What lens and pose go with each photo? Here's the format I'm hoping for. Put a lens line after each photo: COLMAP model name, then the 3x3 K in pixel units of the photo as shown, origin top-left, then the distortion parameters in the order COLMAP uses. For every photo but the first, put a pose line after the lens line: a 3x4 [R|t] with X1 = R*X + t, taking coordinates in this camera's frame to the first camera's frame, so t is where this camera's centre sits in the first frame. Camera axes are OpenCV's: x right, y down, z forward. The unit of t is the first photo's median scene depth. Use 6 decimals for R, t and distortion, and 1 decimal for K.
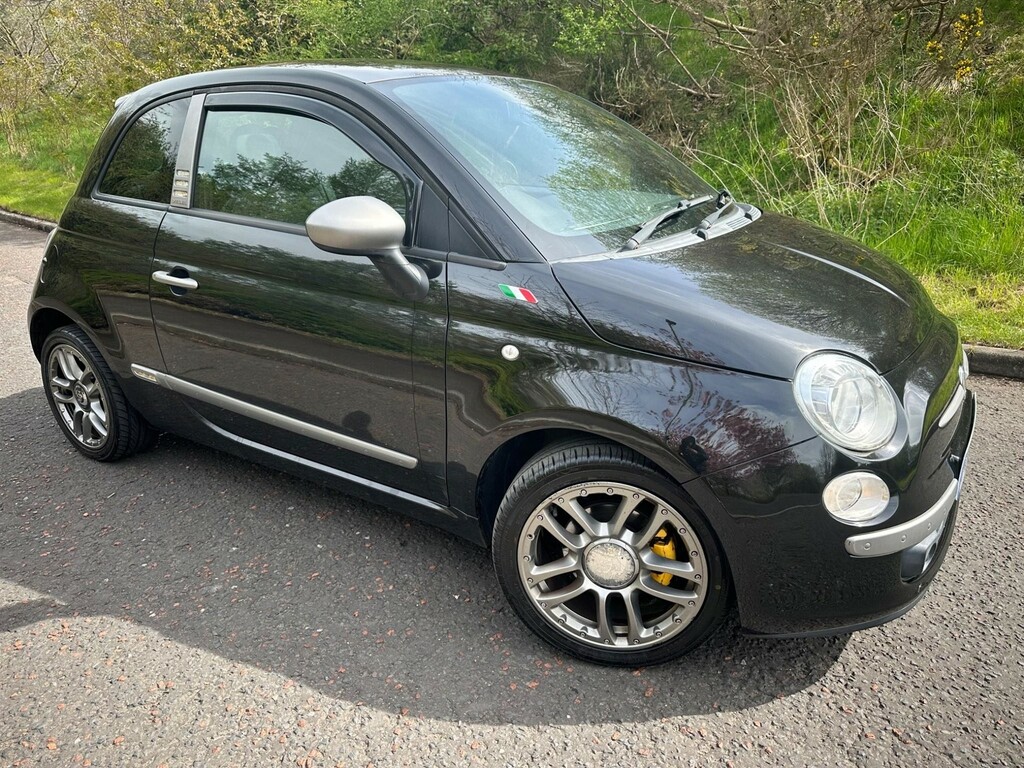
lens RADIAL K [[726.1, 0, 508.8], [0, 726.1, 365.8], [0, 0, 1]] dist [0.014347, -0.023314]
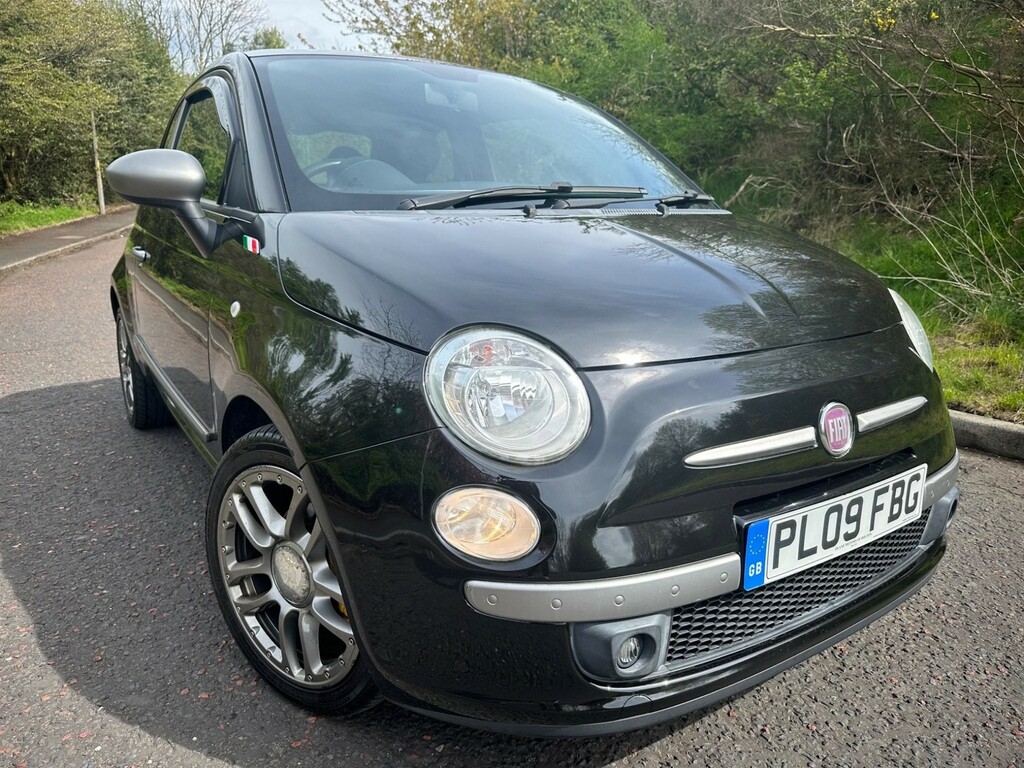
lens RADIAL K [[726.1, 0, 516.0], [0, 726.1, 368.3], [0, 0, 1]] dist [0.014347, -0.023314]
pose [[0.921562, 0.112078, -0.371701, 0.579018], [-0.150540, 0.985676, -0.076026, 0.061313], [0.357856, 0.126018, 0.925234, 0.262520]]
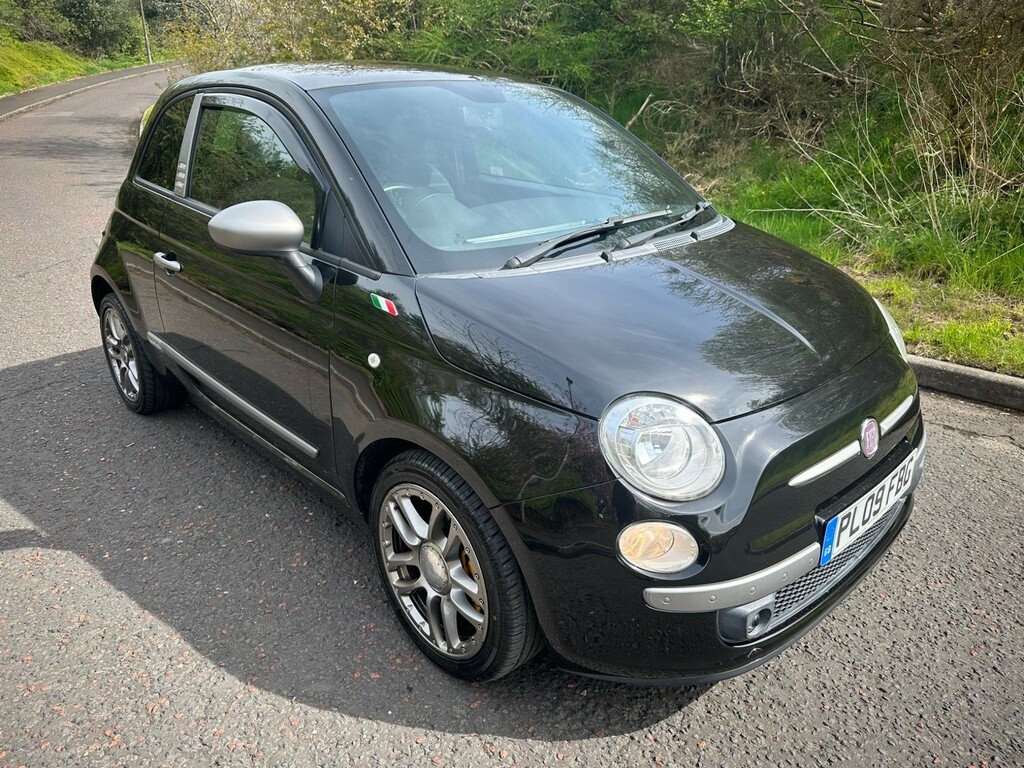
lens RADIAL K [[726.1, 0, 512.8], [0, 726.1, 363.2], [0, 0, 1]] dist [0.014347, -0.023314]
pose [[0.974620, 0.094014, -0.203168, 0.357243], [-0.087956, 0.995374, 0.038665, -0.063462], [0.205863, -0.019814, 0.978380, 0.018712]]
